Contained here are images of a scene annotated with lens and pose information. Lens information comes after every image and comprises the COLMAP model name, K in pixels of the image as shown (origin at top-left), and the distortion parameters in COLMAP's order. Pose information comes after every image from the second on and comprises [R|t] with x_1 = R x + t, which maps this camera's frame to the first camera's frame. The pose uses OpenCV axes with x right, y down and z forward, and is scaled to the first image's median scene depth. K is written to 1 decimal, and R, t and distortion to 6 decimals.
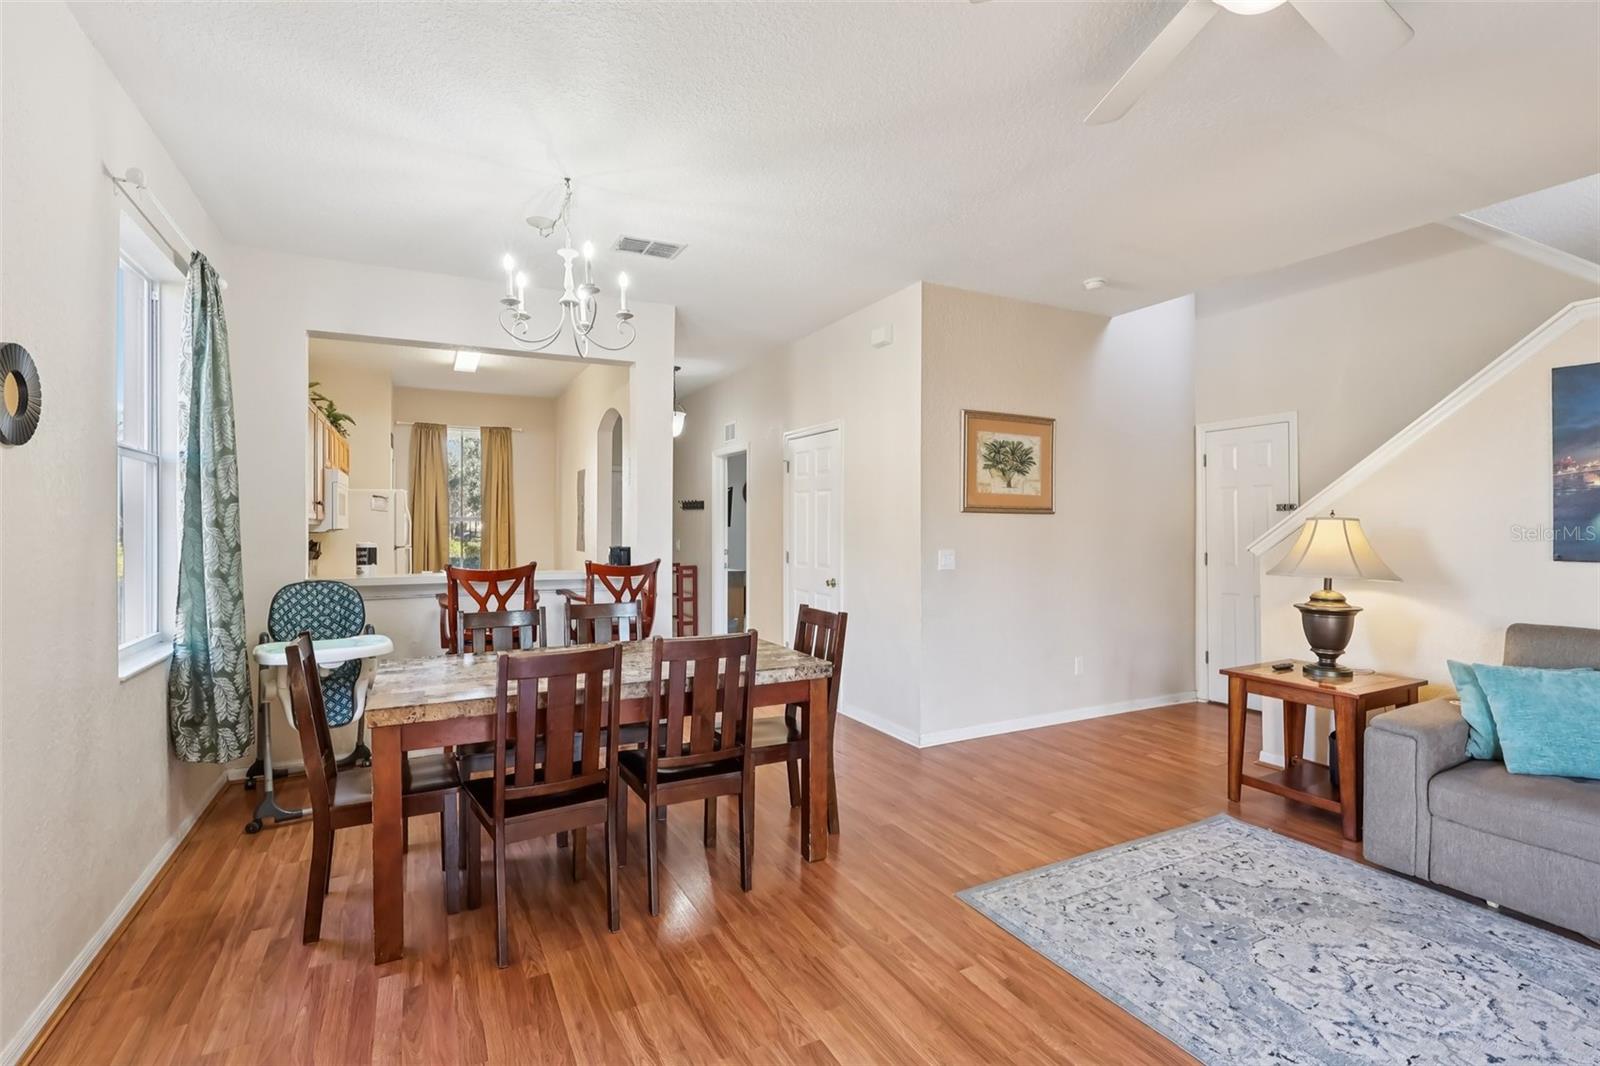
lens RADIAL K [[749.6, 0, 798.7], [0, 749.6, 526.6], [0, 0, 1]] dist [0.001682, 0.000294]
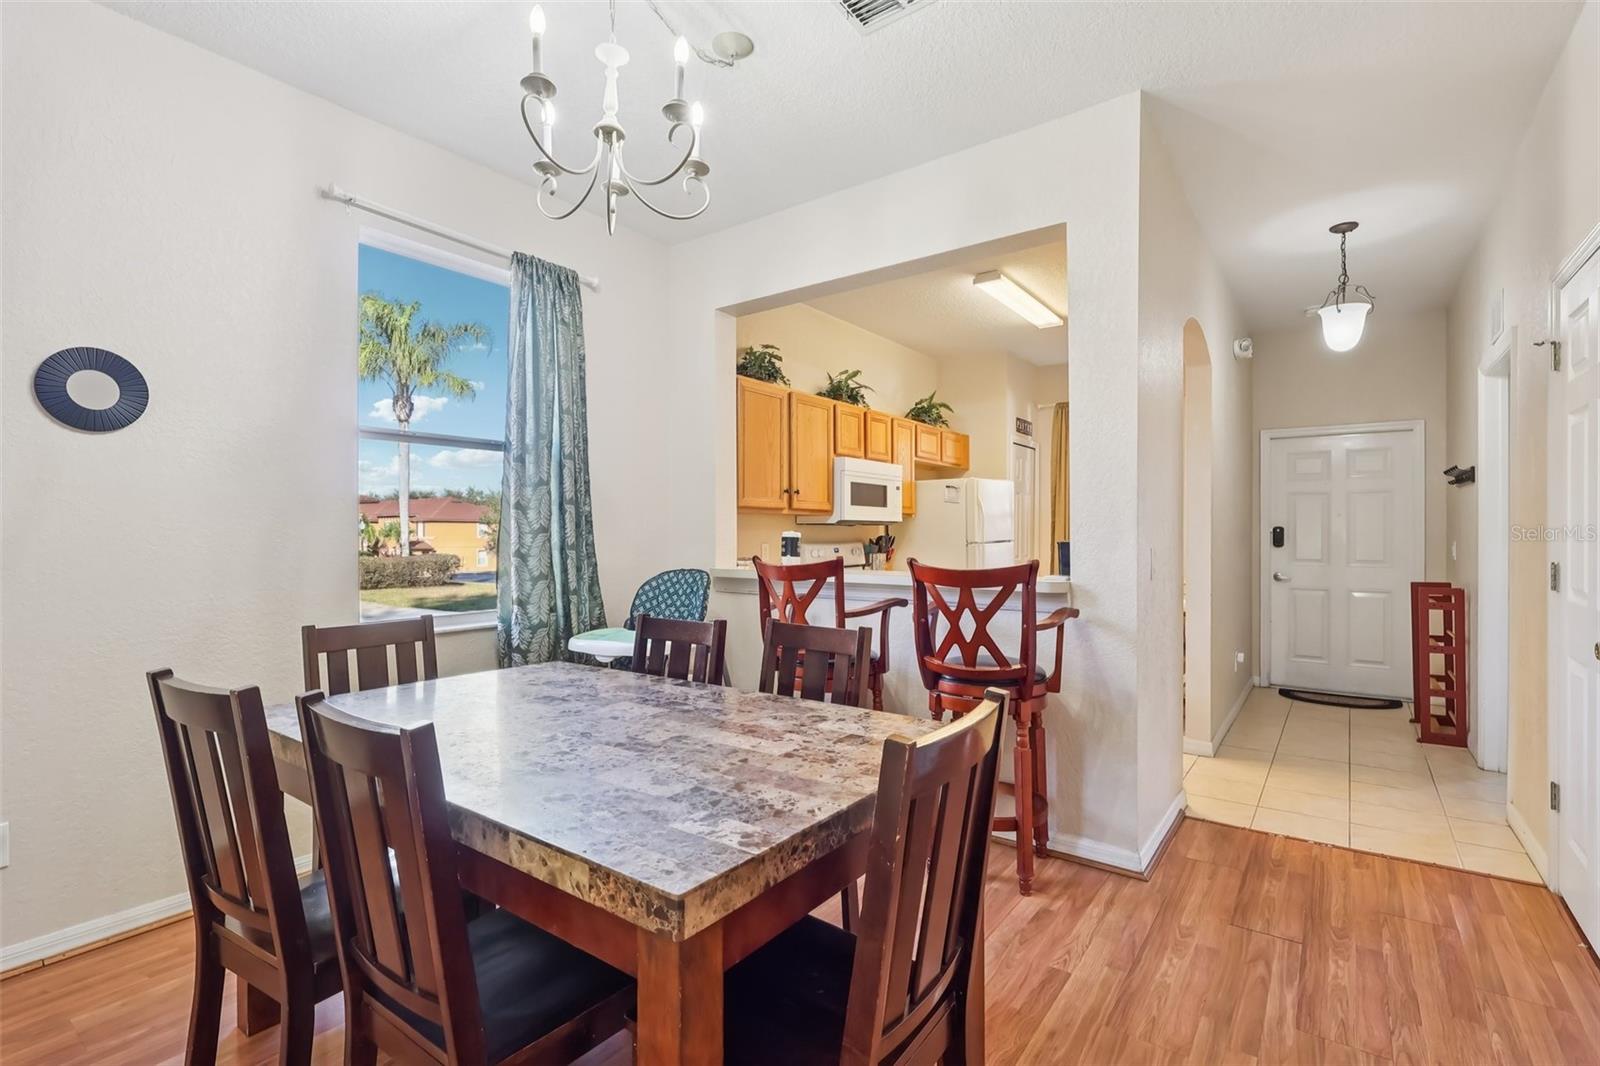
lens RADIAL K [[749.6, 0, 798.4], [0, 749.6, 537.4], [0, 0, 1]] dist [0.001682, 0.000294]
pose [[0.439706, 0.004347, -0.898131, 0.266428], [-0.005404, 0.999983, 0.002194, 0.030060], [0.898126, 0.003888, 0.439722, 0.728809]]
